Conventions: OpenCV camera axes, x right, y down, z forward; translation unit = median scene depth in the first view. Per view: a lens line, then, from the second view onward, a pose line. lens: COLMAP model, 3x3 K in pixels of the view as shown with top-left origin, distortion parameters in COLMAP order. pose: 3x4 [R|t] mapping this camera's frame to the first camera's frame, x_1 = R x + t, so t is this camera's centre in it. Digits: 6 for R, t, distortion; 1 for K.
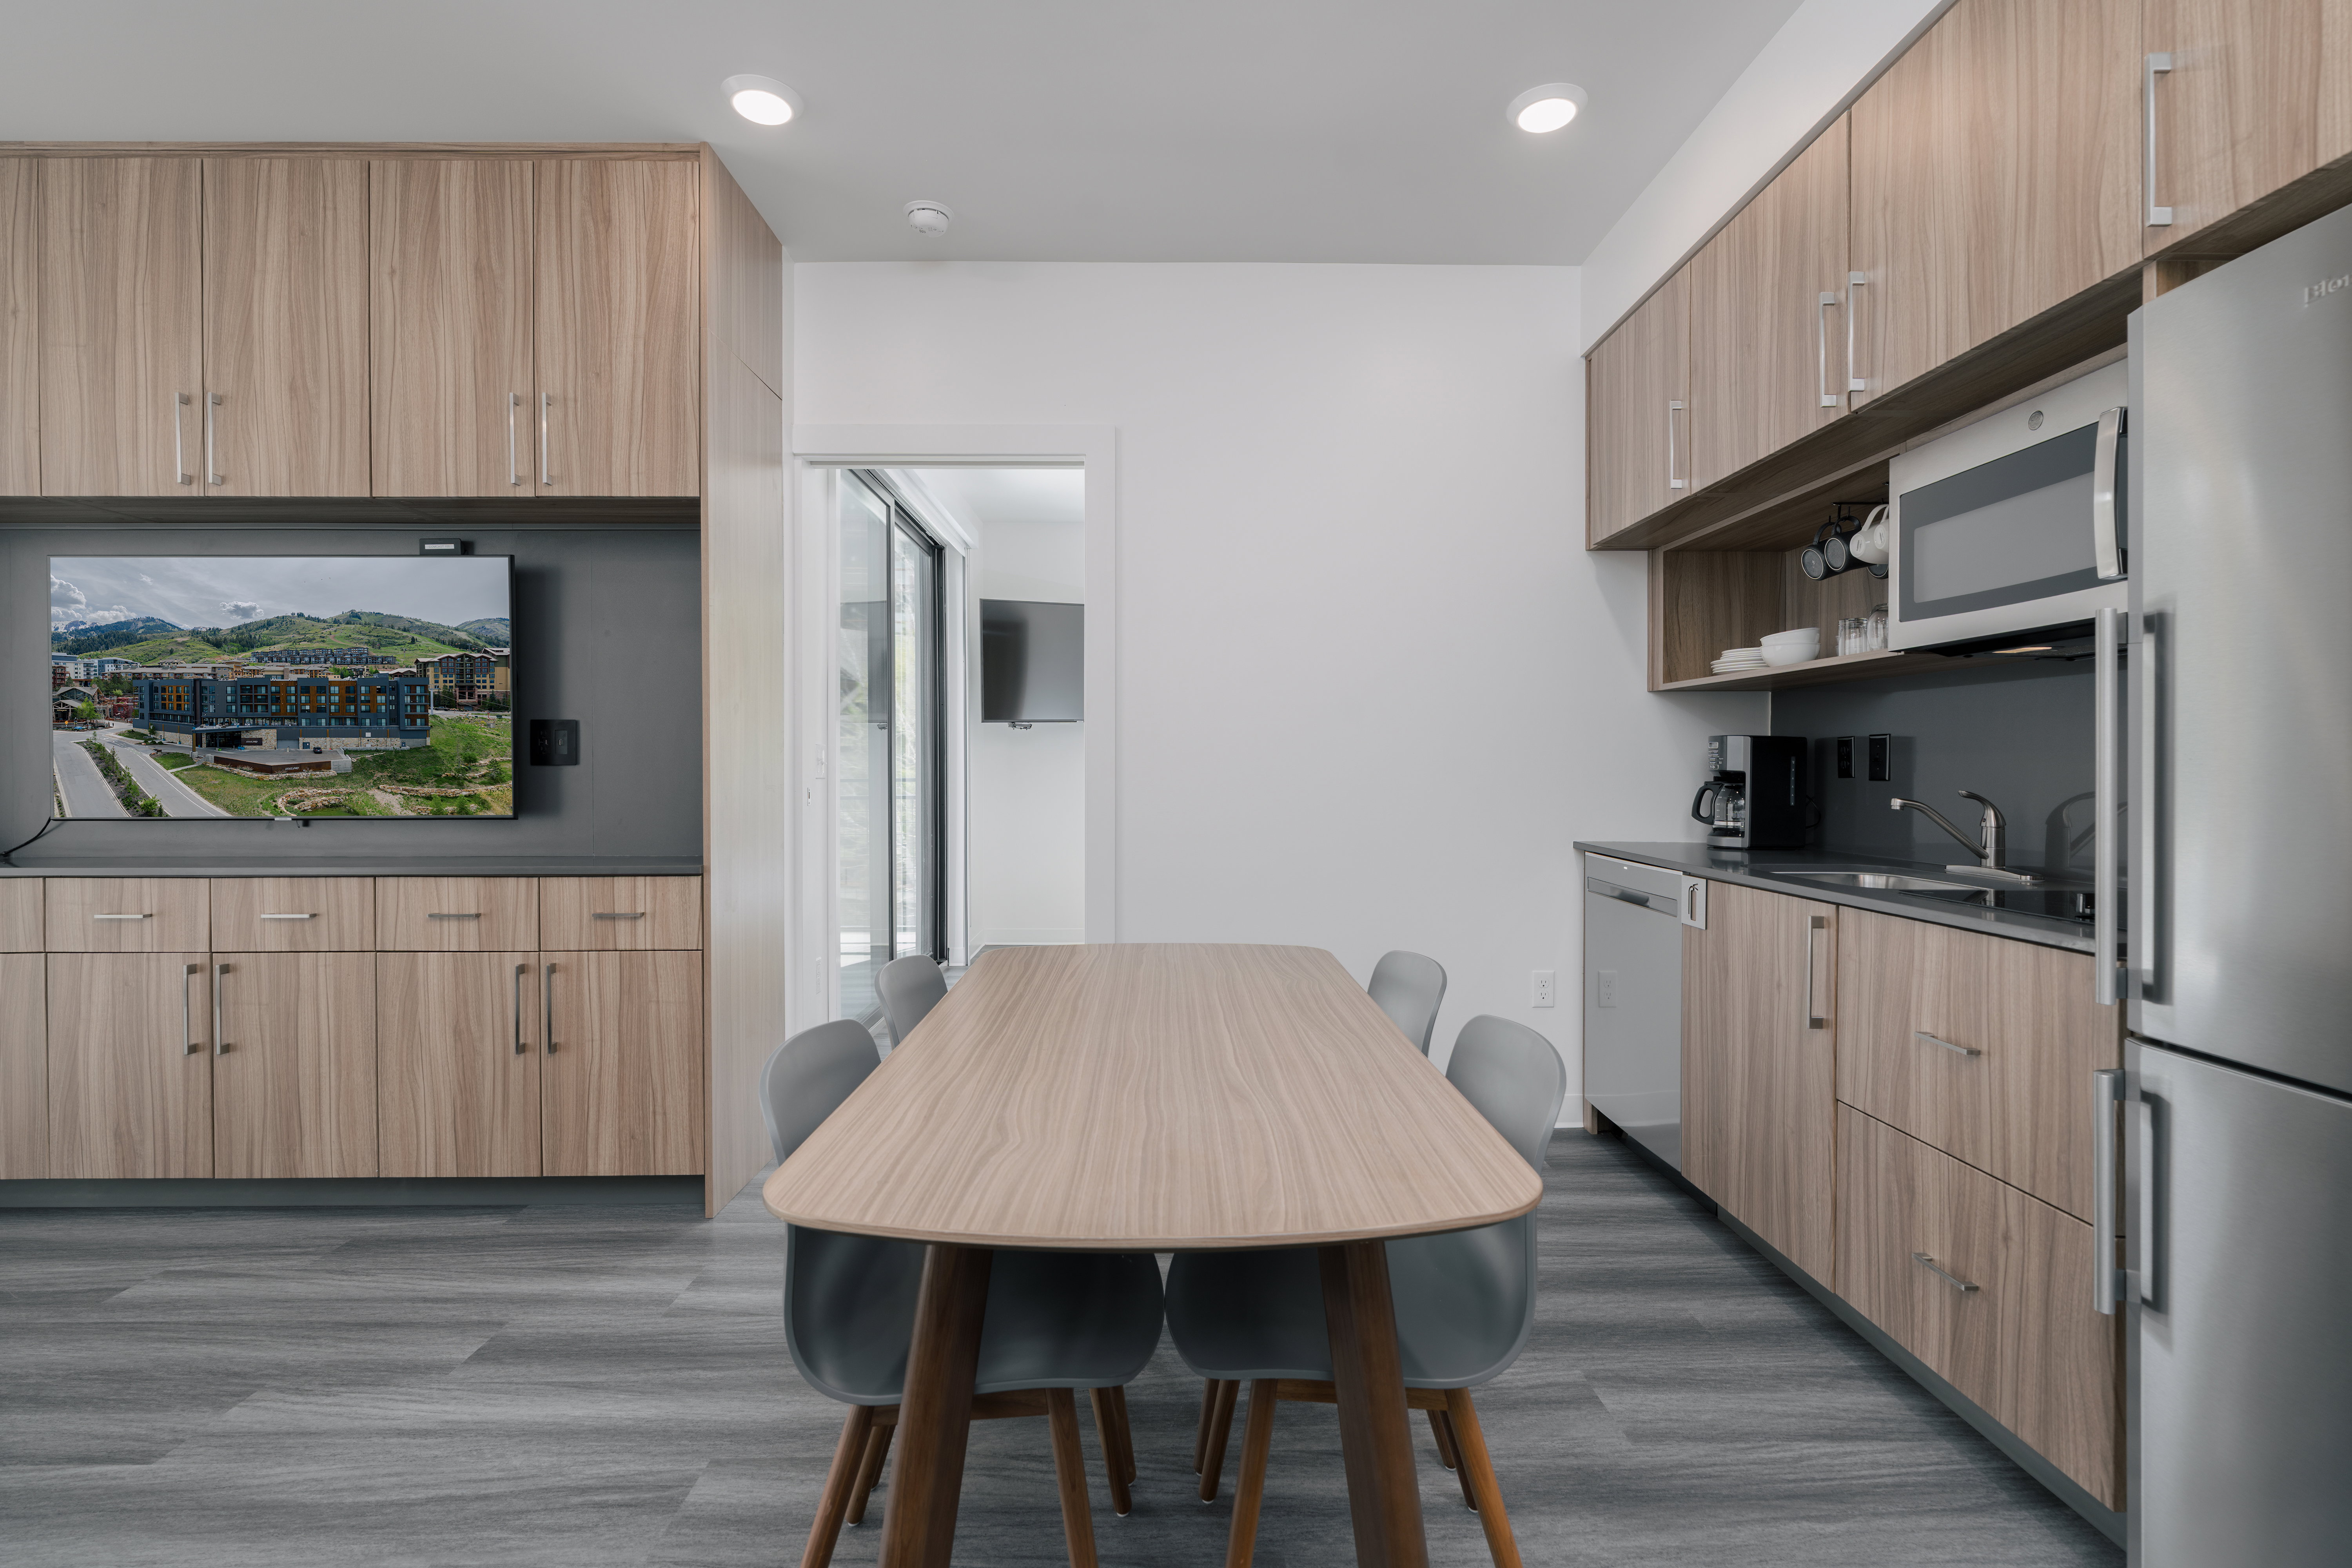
lens RADIAL K [[1070.8, 0, 1184.3], [0, 1070.8, 763.5], [0, 0, 1]] dist [-0.001445, -0.000501]
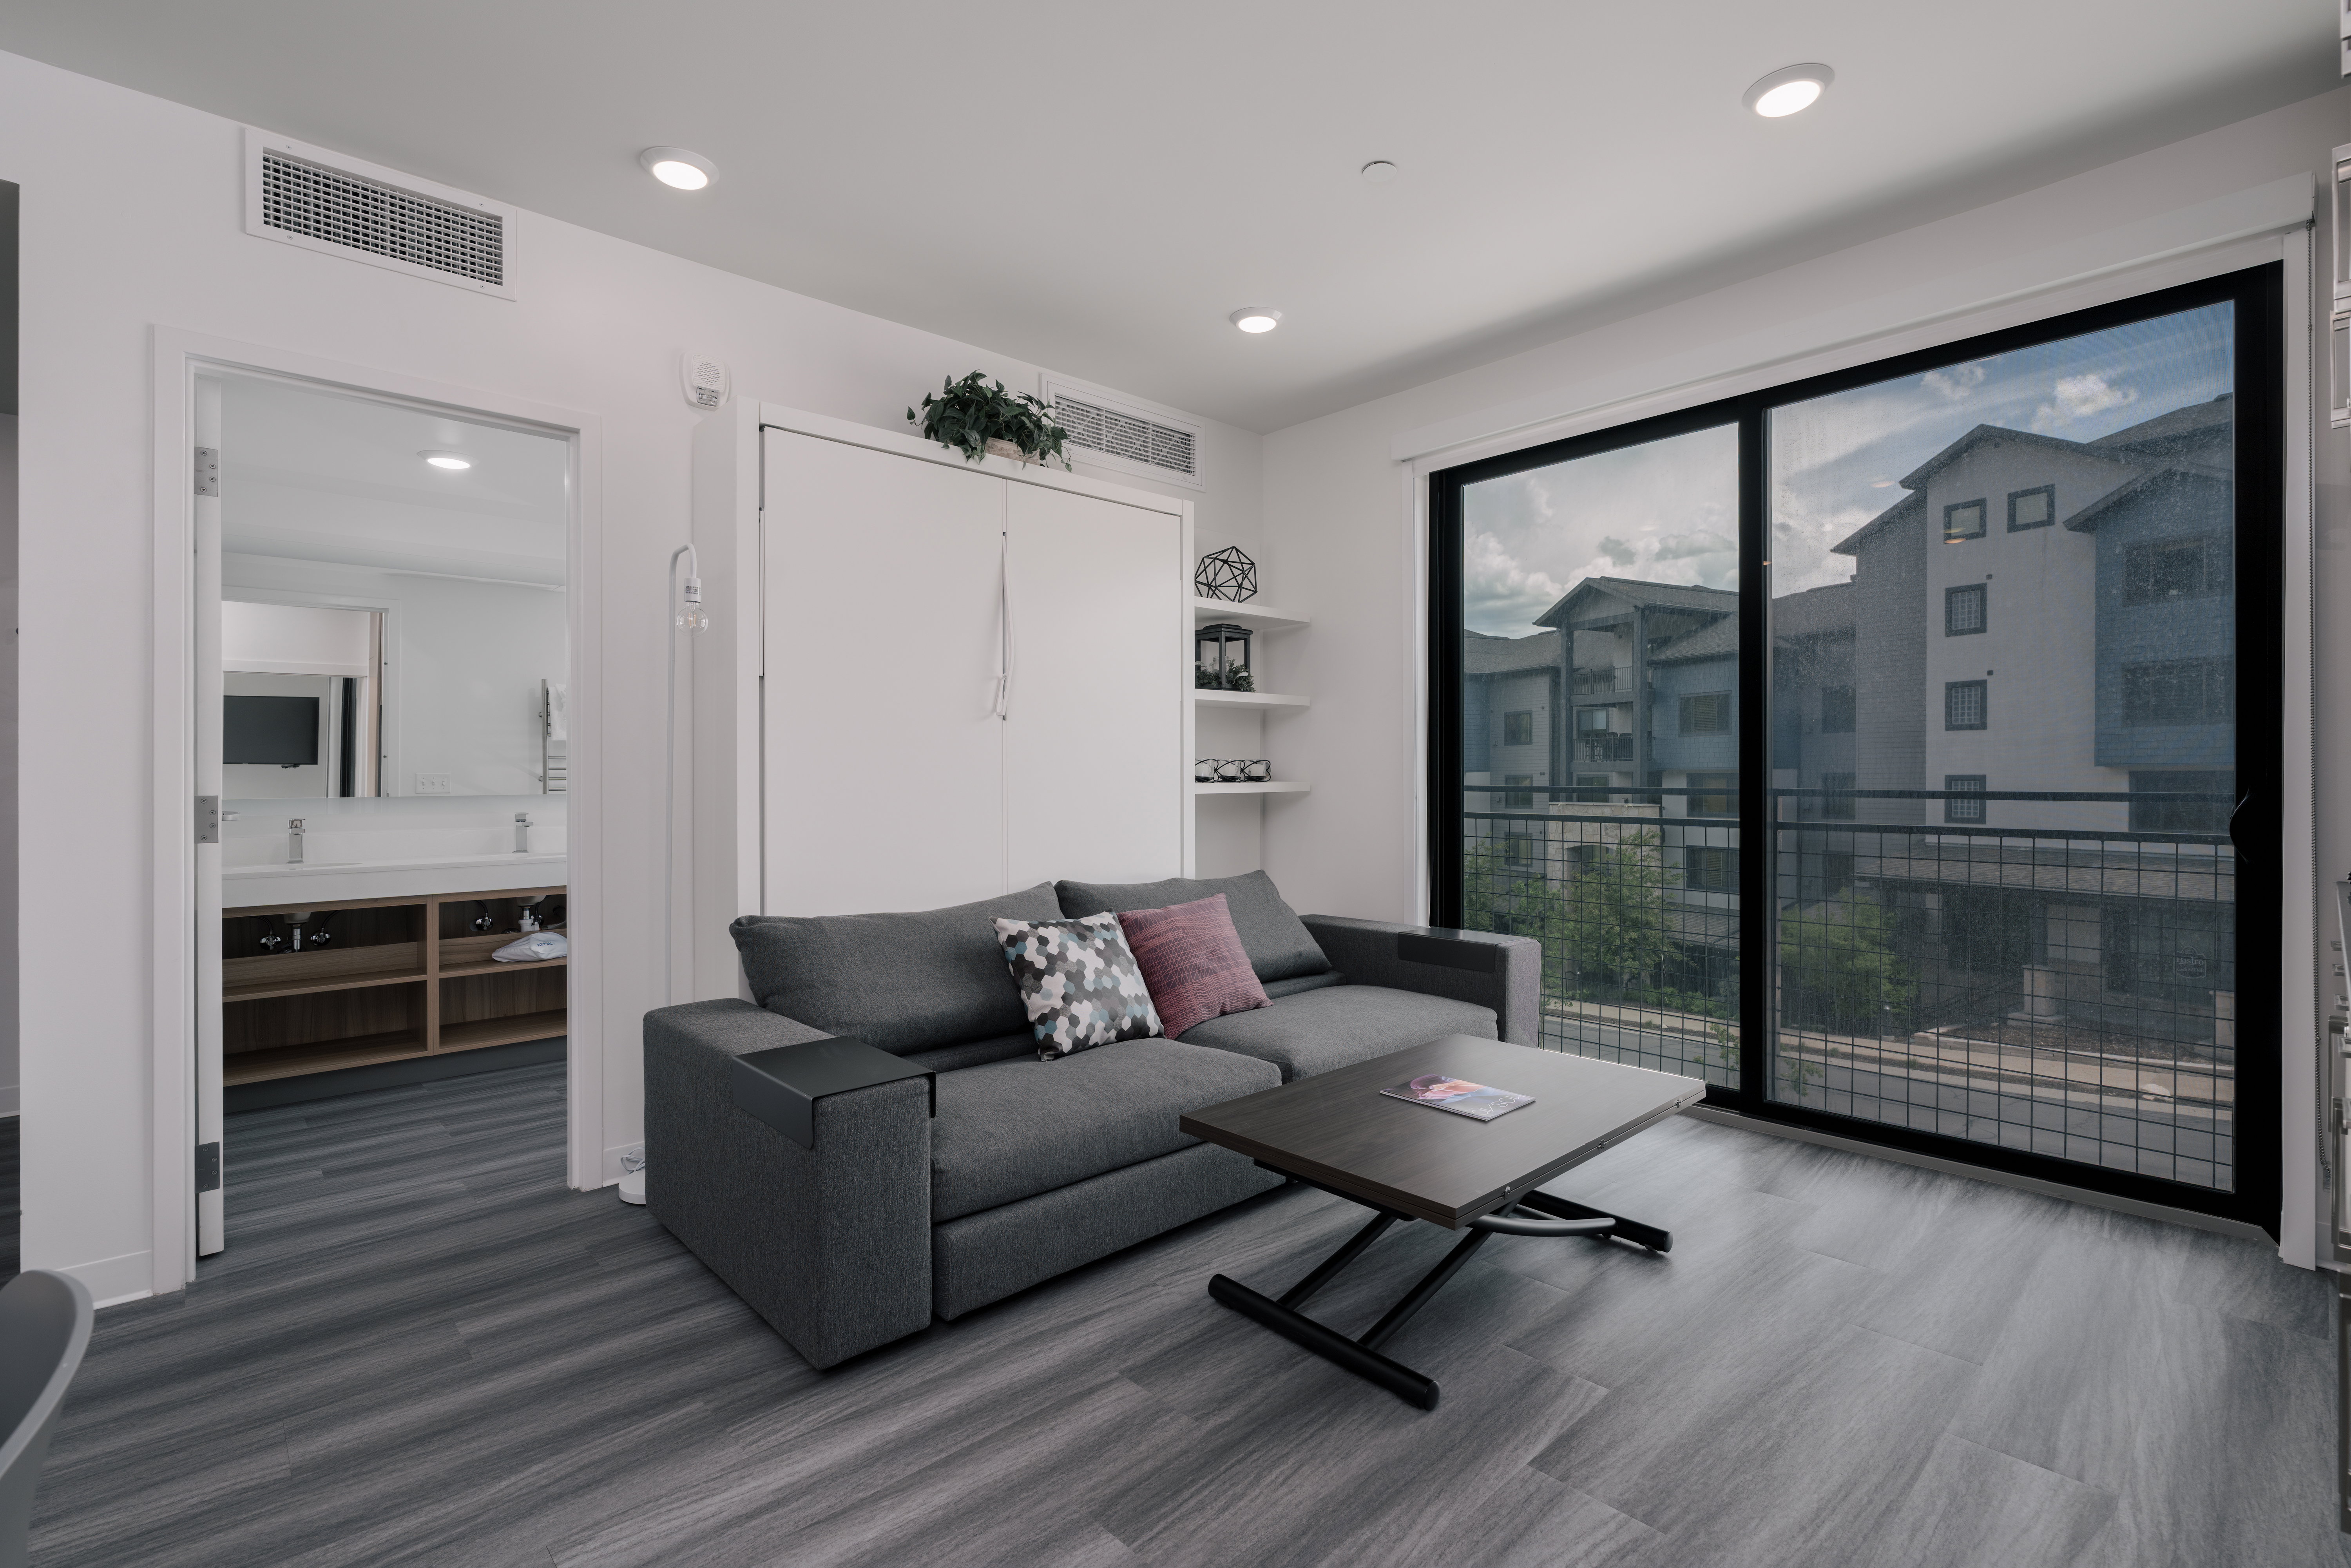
lens RADIAL K [[1068.1, 0, 1174.3], [0, 1068.1, 776.8], [0, 0, 1]] dist [-0.010350, 0.004572]
pose [[-0.742187, 0.009224, -0.670130, -0.026904], [0.008906, 0.999953, 0.003901, -0.004366], [0.670134, -0.003073, -0.742234, 0.922418]]
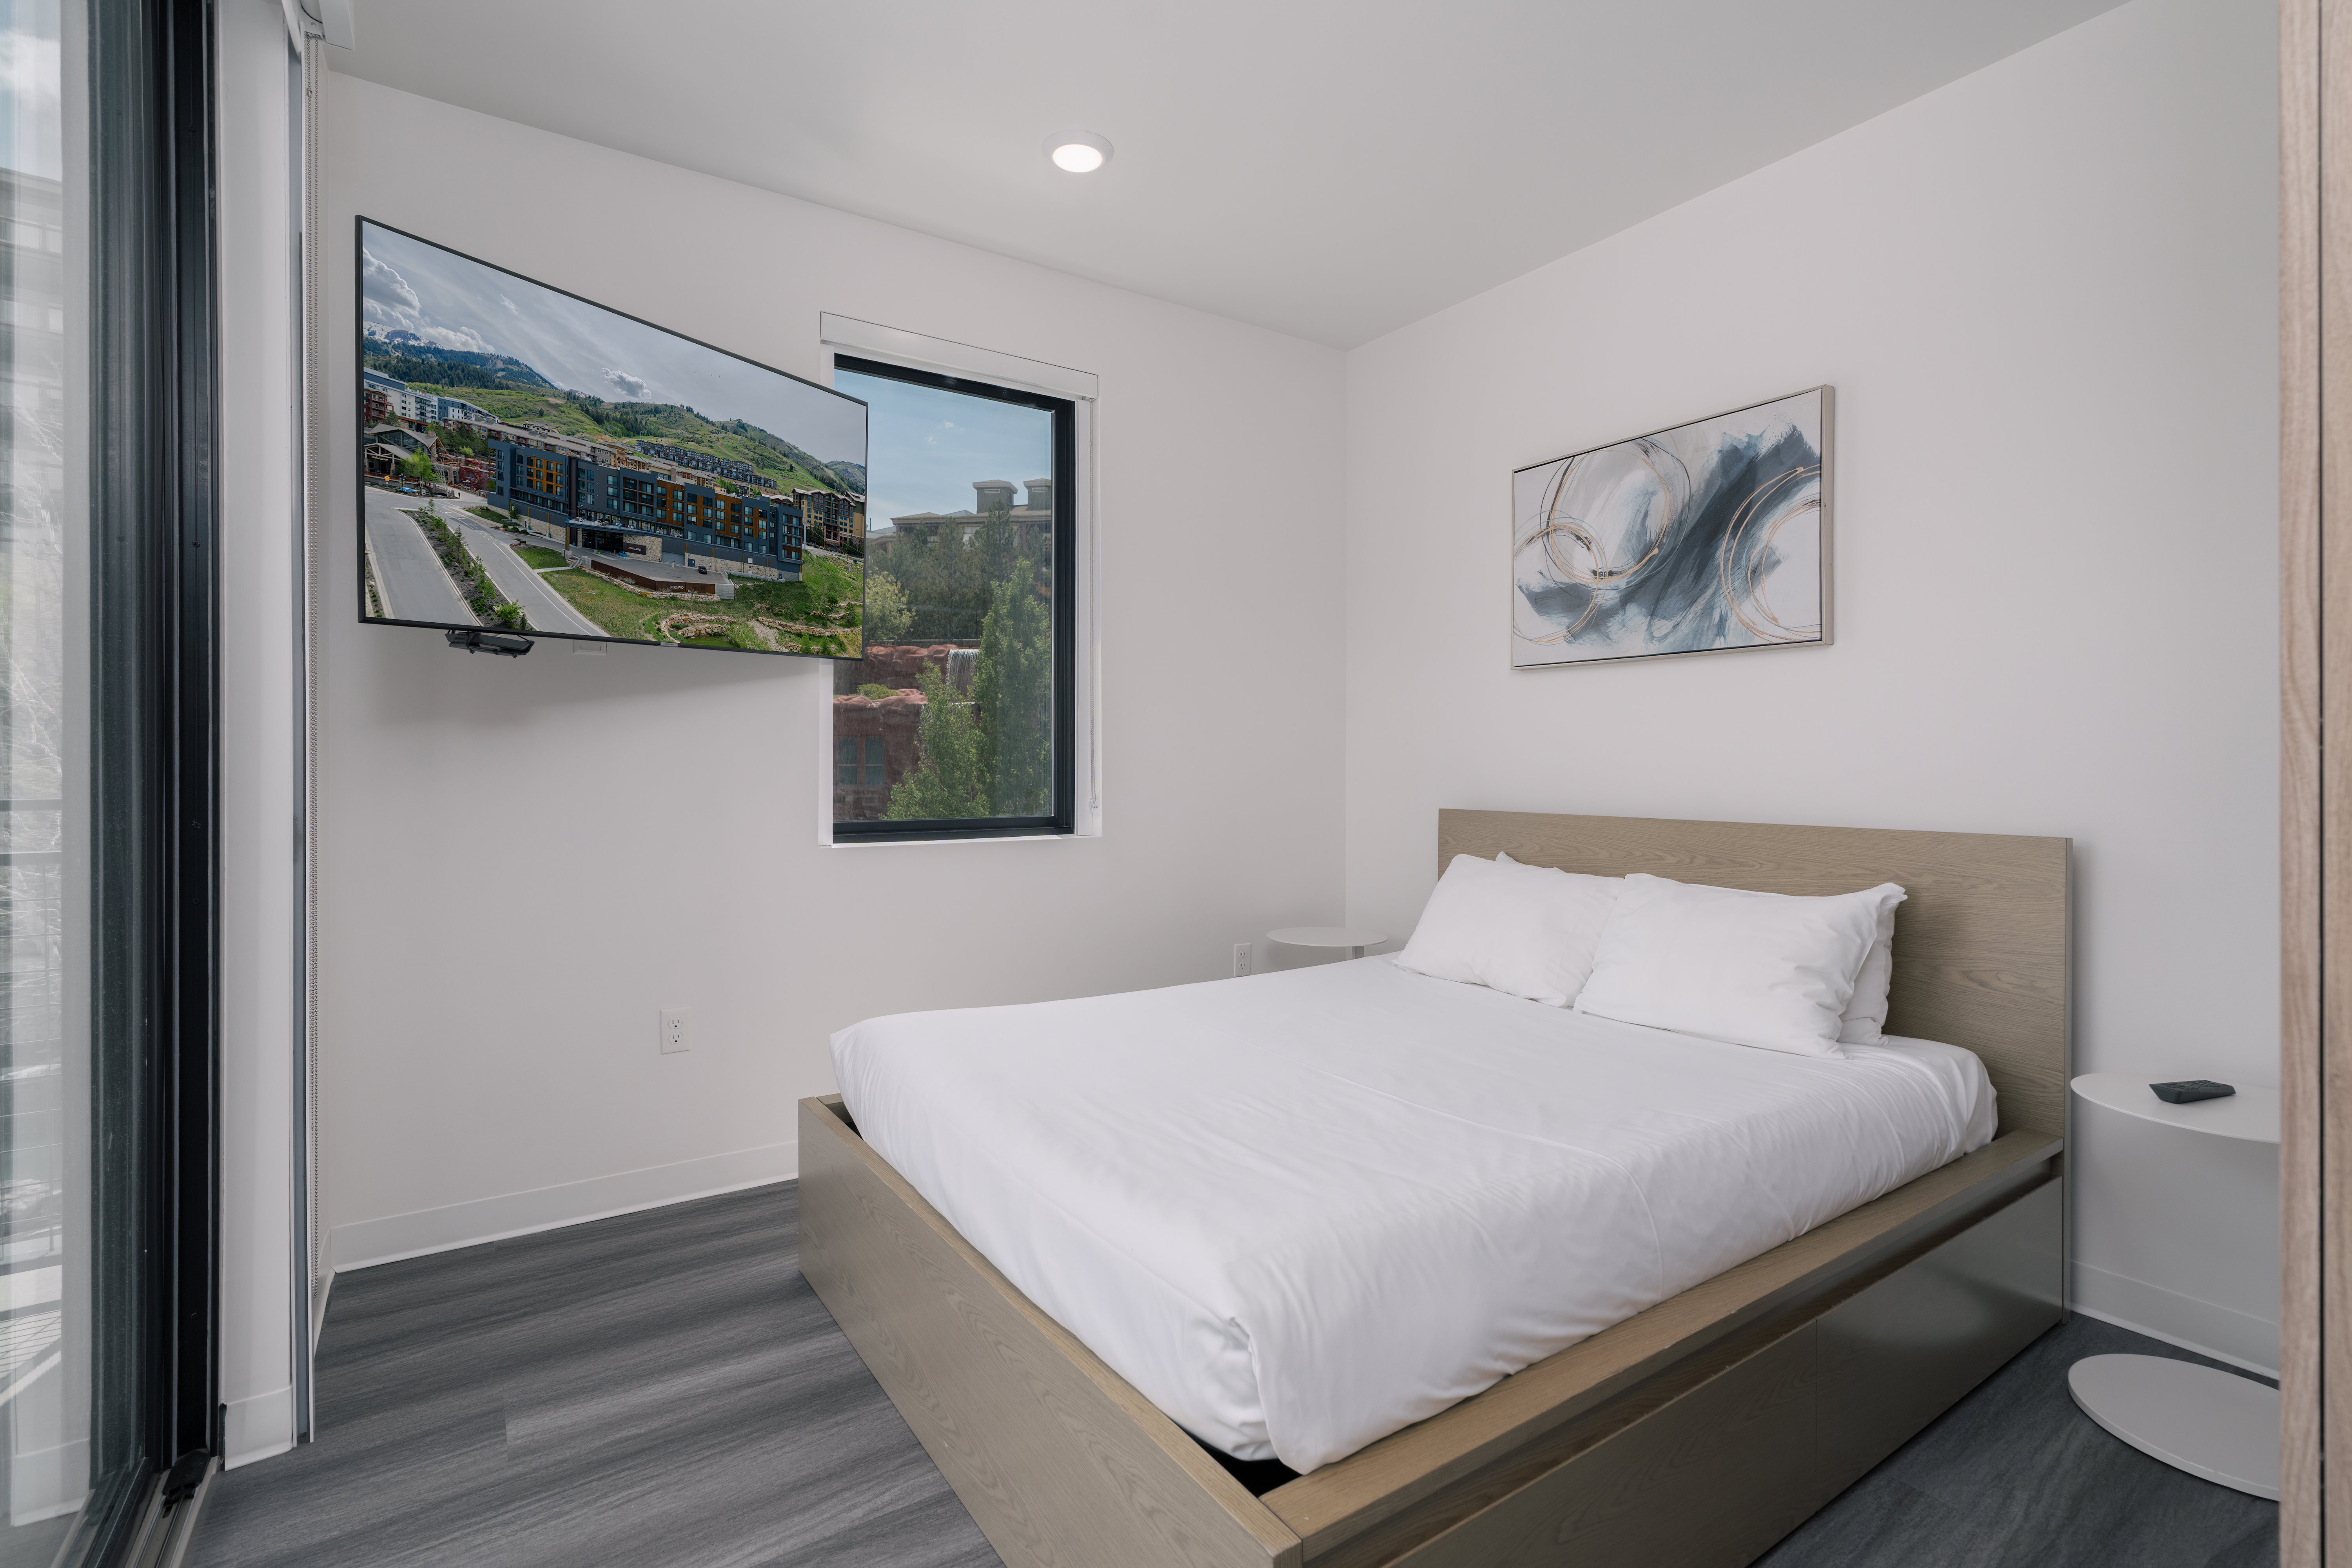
lens RADIAL K [[1068.5, 0, 1174.8], [0, 1068.5, 776.8], [0, 0, 1]] dist [-0.010350, 0.004572]
pose [[0.492719, -0.028432, 0.869724, -1.390788], [-0.040795, 0.997612, 0.055724, 0.093085], [-0.869232, -0.062937, 0.490383, 0.218715]]
